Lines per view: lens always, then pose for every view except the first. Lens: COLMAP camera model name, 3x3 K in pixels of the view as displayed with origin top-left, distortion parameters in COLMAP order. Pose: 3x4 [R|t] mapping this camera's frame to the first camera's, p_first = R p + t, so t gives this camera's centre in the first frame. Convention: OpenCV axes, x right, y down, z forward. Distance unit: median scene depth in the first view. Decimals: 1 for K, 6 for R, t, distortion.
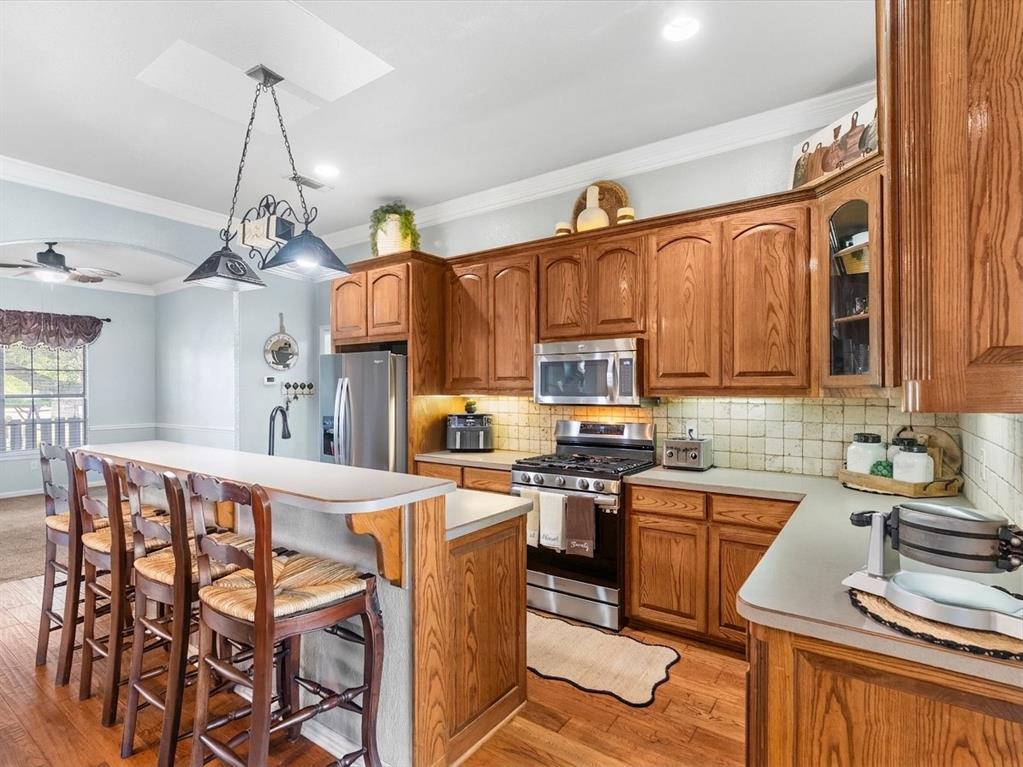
lens RADIAL K [[508.8, 0, 515.9], [0, 508.8, 389.9], [0, 0, 1]] dist [0.003314, -0.000436]
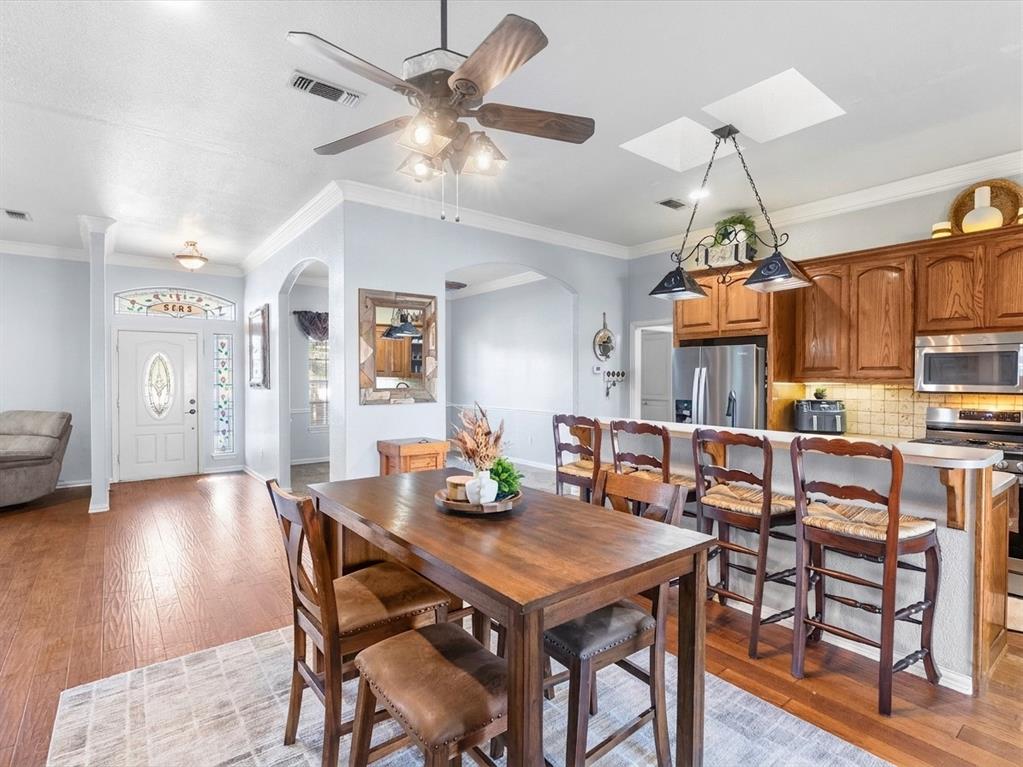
lens RADIAL K [[508.8, 0, 509.0], [0, 508.8, 376.4], [0, 0, 1]] dist [0.003314, -0.000436]
pose [[0.966369, 0.004039, -0.257126, -0.491909], [-0.004176, 0.999991, 0.000014, -0.001129], [0.257124, 0.001061, 0.966378, -0.268360]]
